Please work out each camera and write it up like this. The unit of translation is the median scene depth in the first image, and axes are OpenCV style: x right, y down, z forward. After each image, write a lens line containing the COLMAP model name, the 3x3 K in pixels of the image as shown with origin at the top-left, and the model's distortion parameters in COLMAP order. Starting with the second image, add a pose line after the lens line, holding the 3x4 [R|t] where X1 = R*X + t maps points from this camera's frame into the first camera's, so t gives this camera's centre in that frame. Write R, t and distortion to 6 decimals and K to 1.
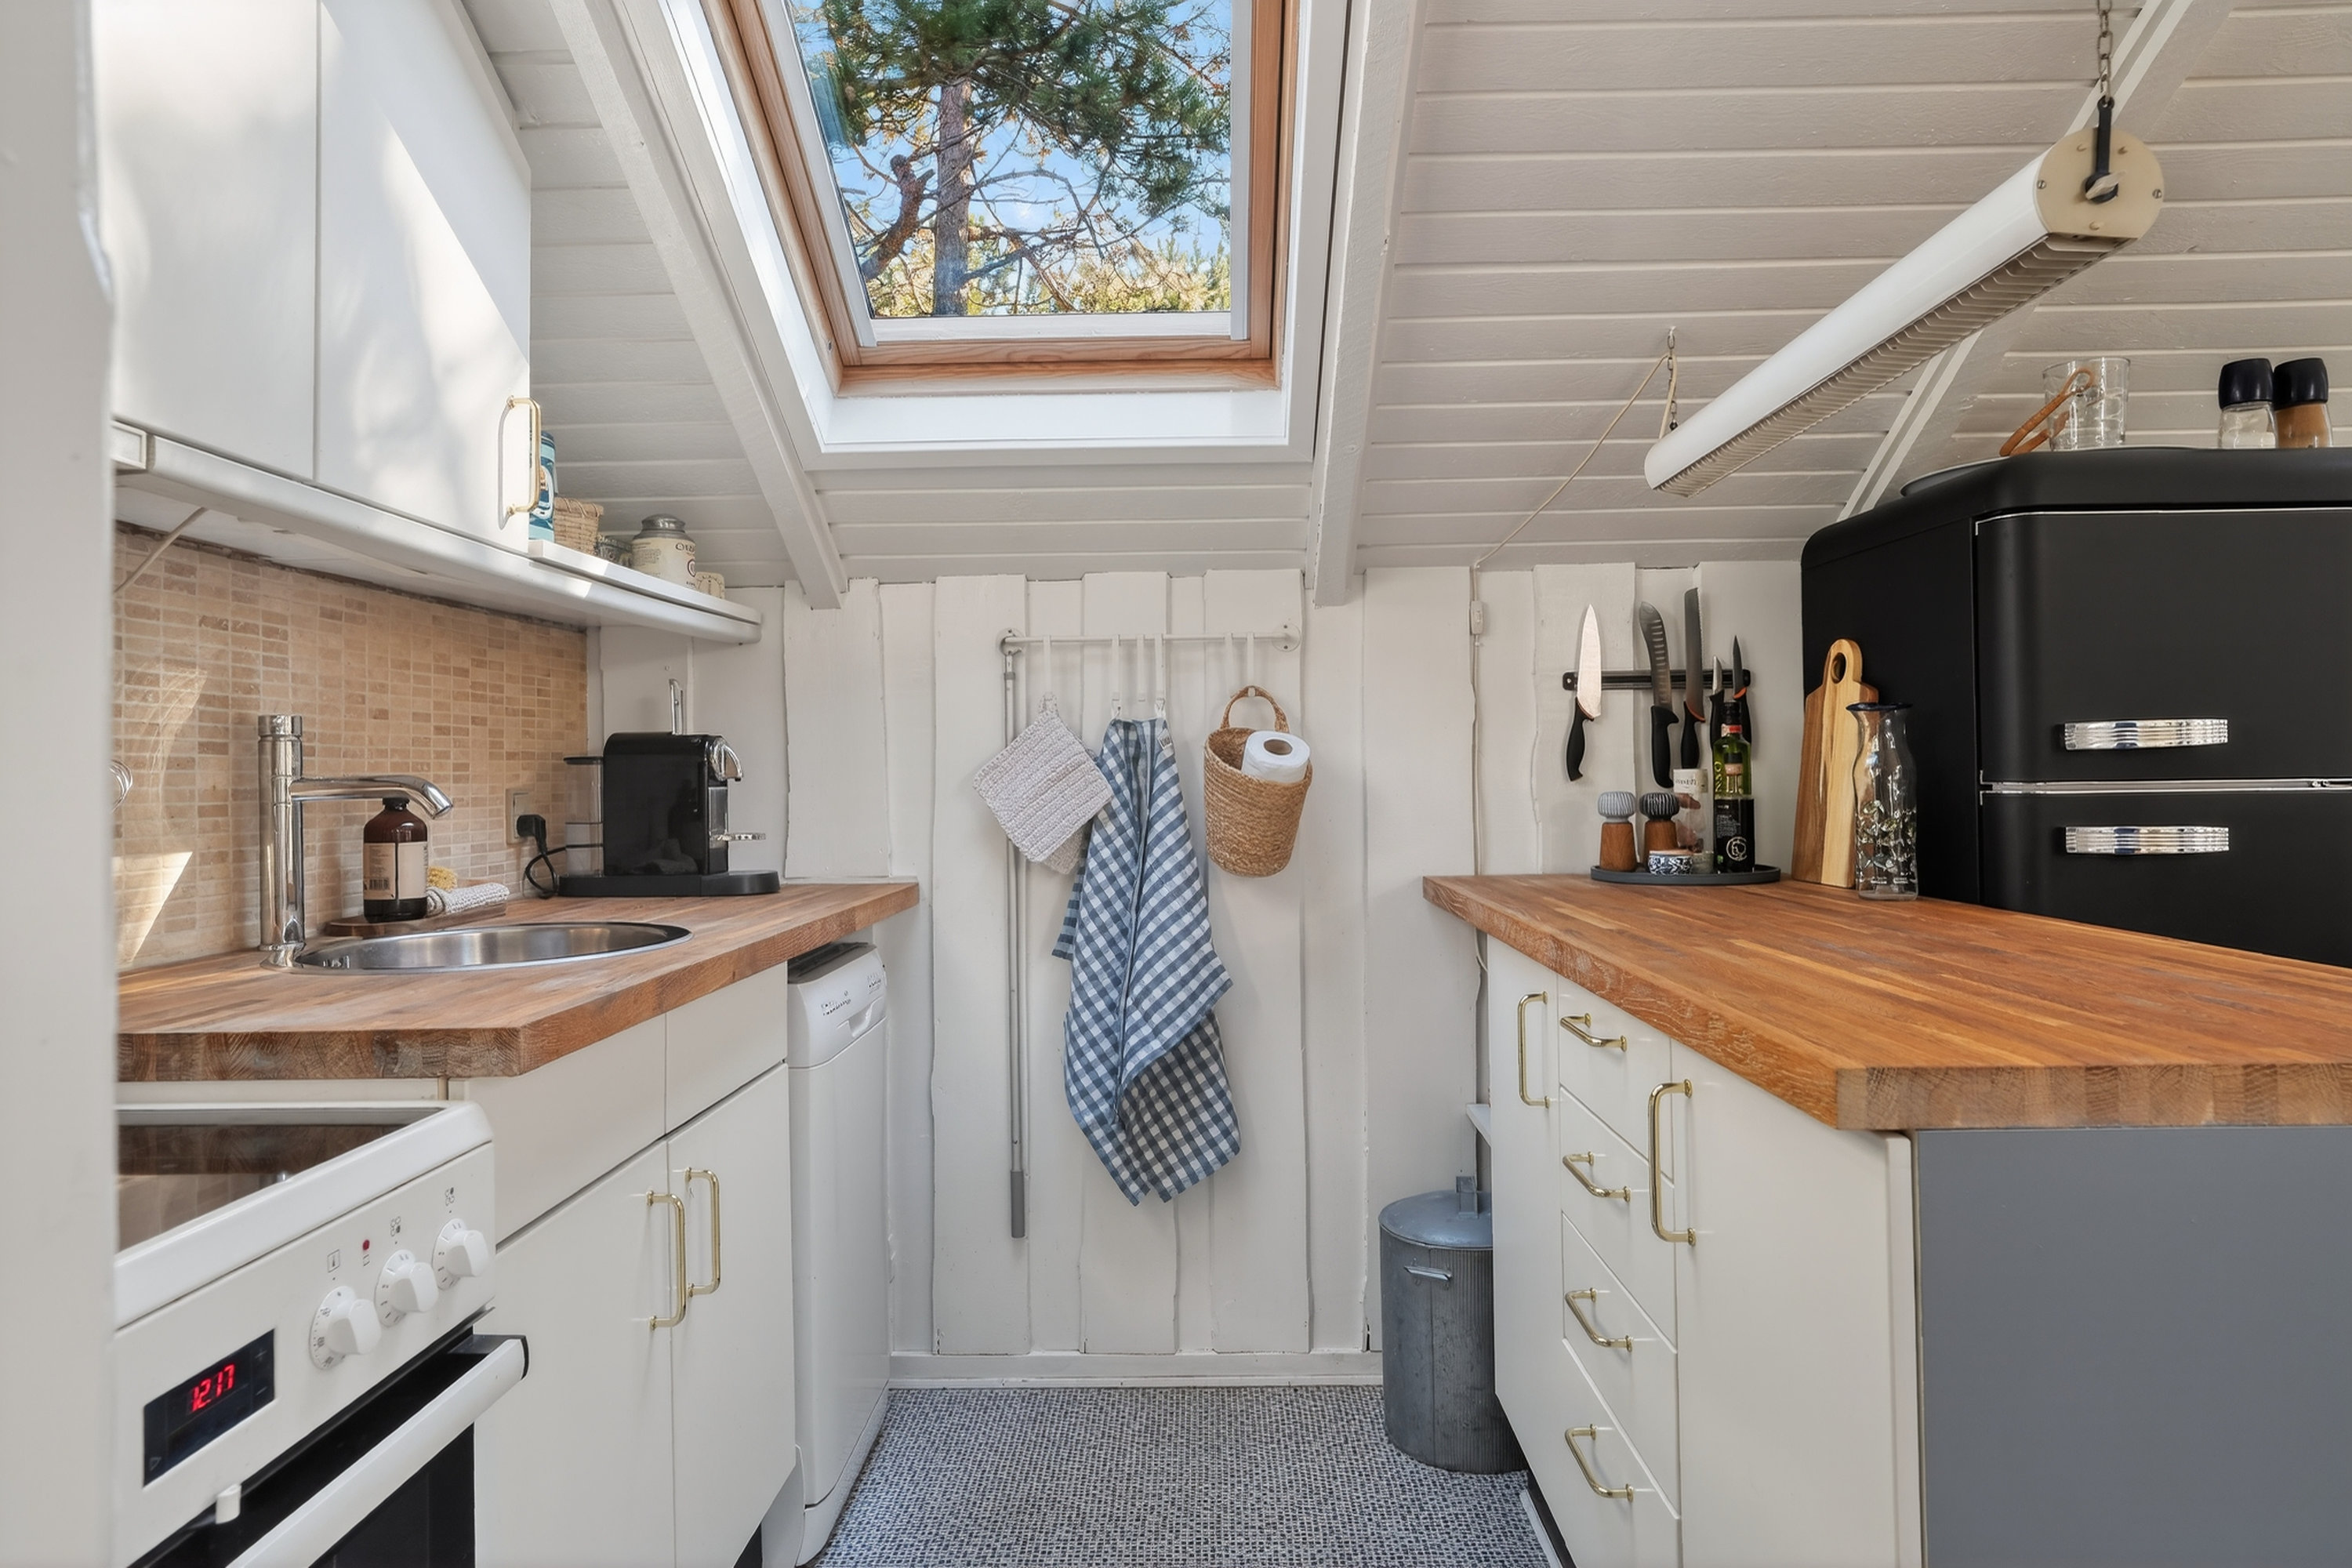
lens RADIAL K [[1349.5, 0, 1174.6], [0, 1349.5, 746.8], [0, 0, 1]] dist [-0.046773, 0.039395]
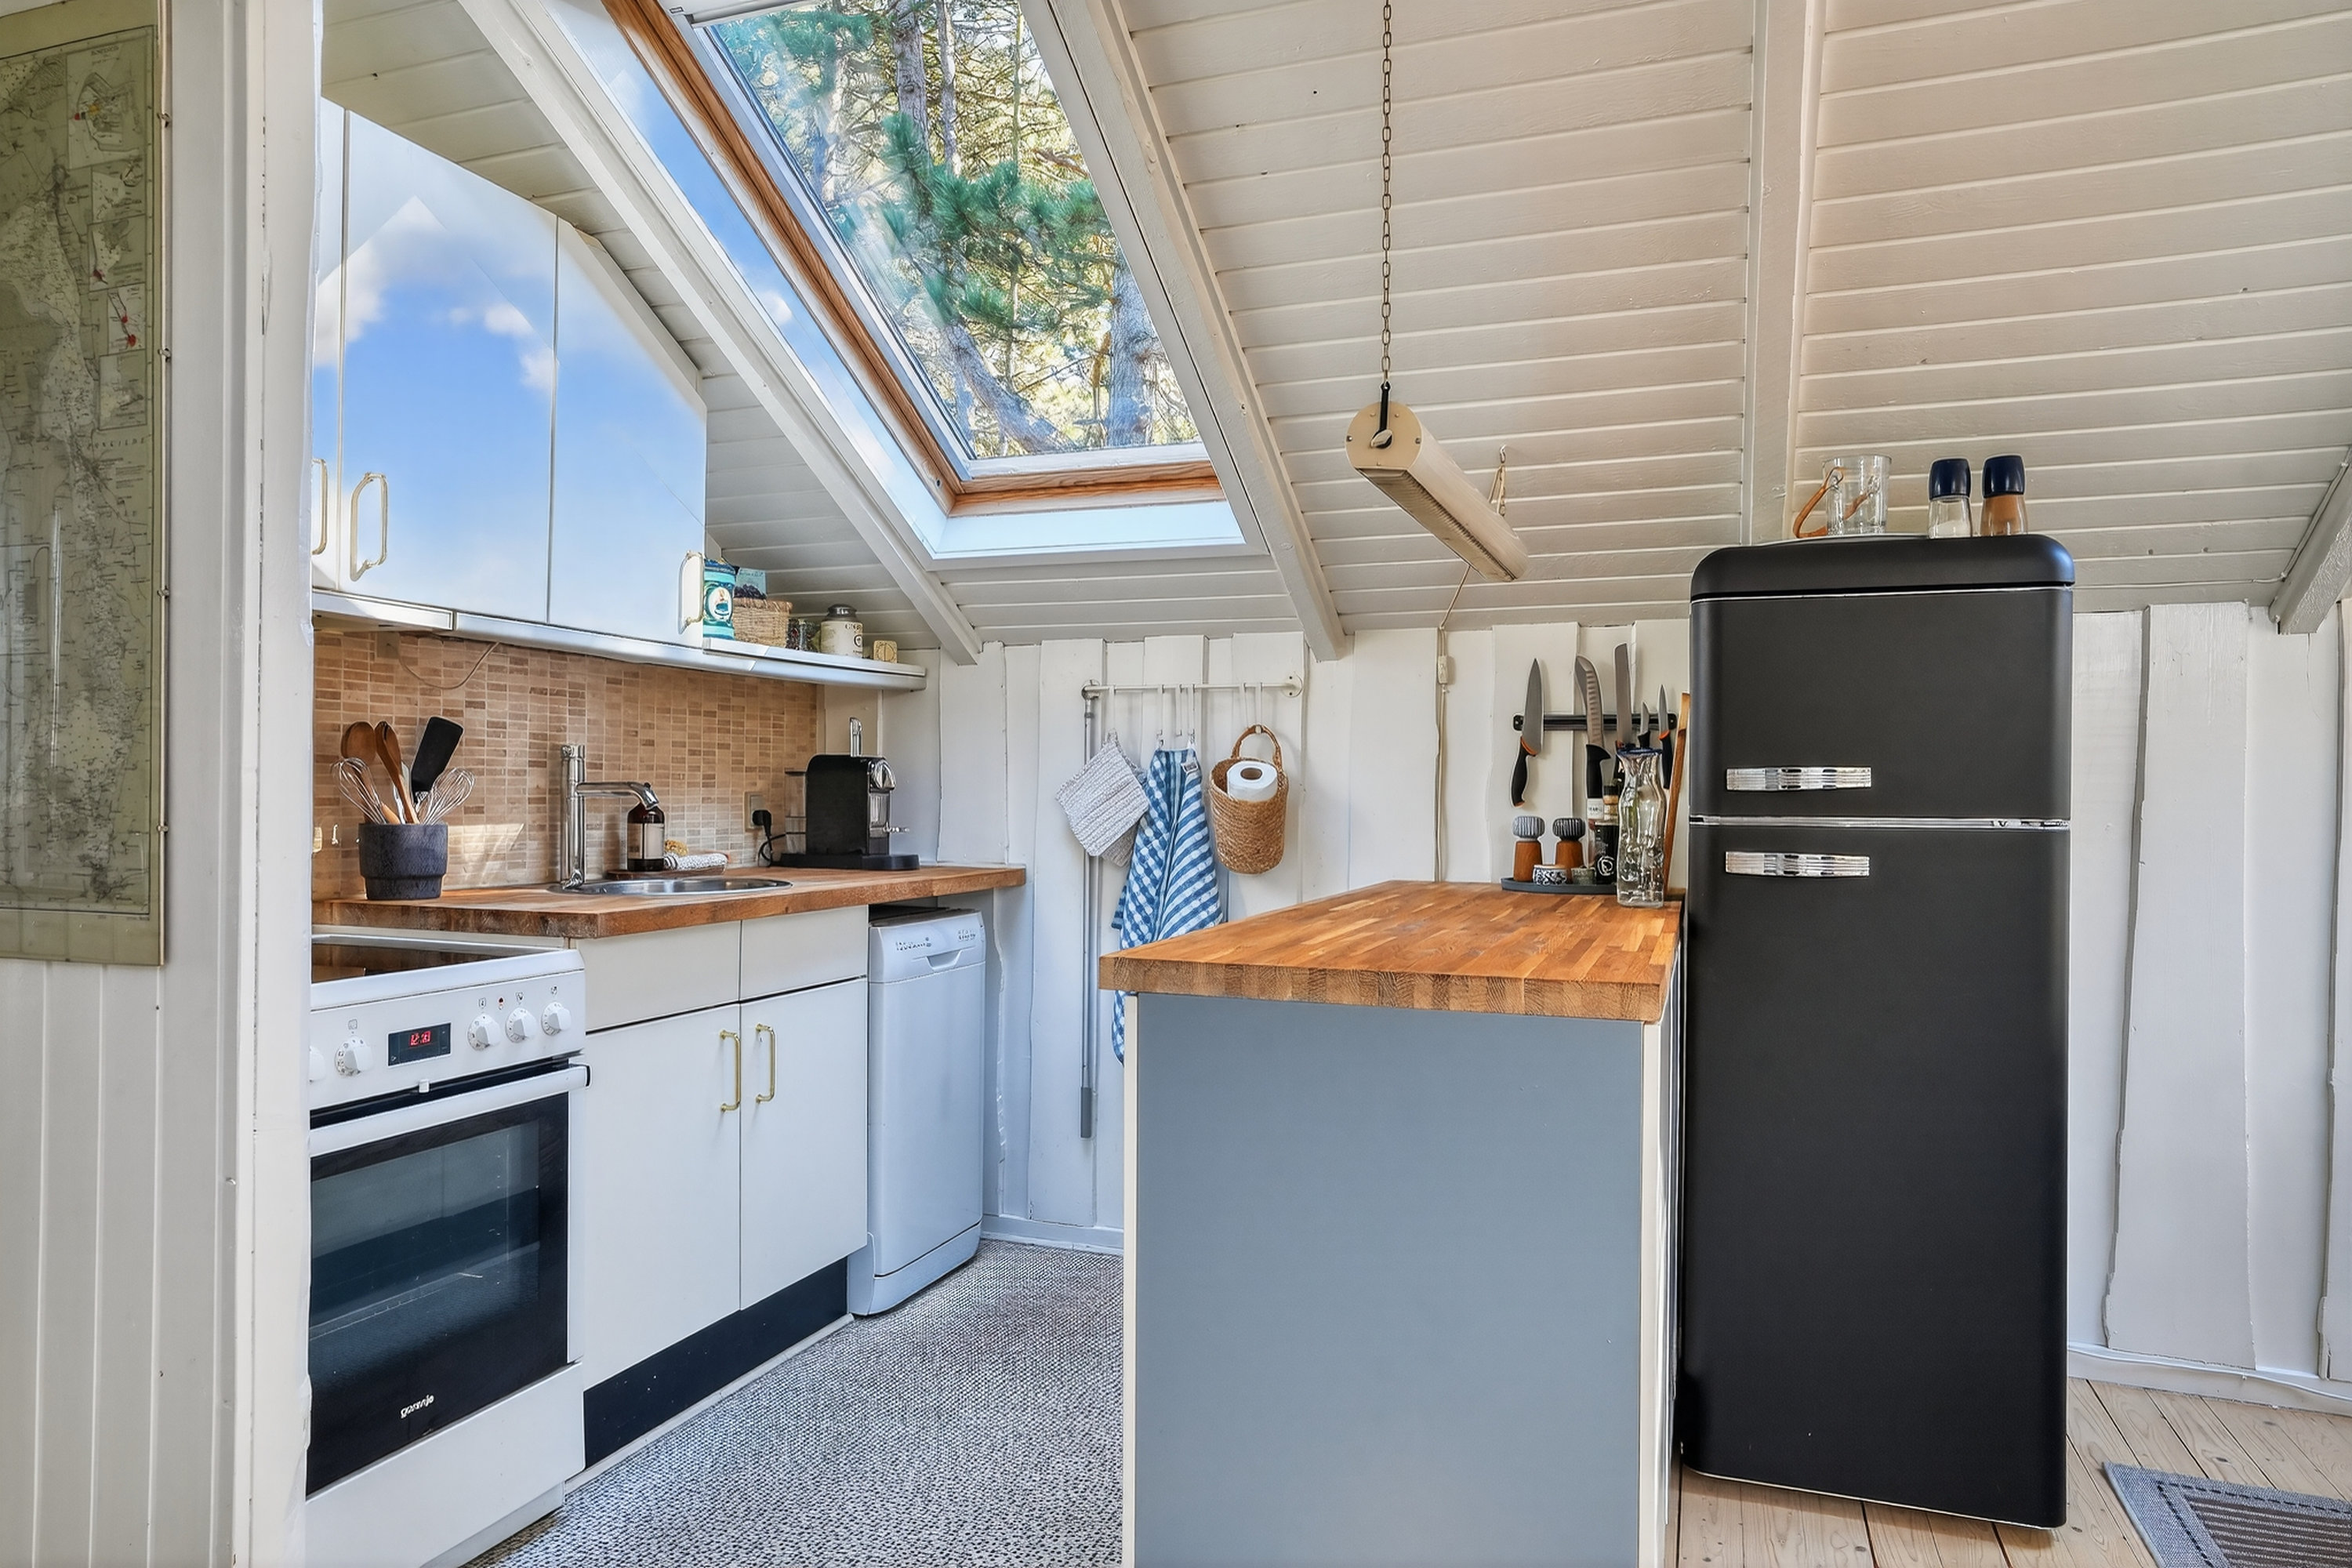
lens RADIAL K [[1409.3, 0, 1176.0], [0, 1409.3, 784.0], [0, 0, 1]] dist [-0.013601, -0.000721]
pose [[0.942863, 0.021390, -0.332493, 0.469567], [-0.015692, 0.999681, 0.019813, -0.015824], [0.332810, -0.013463, 0.942898, -0.311366]]
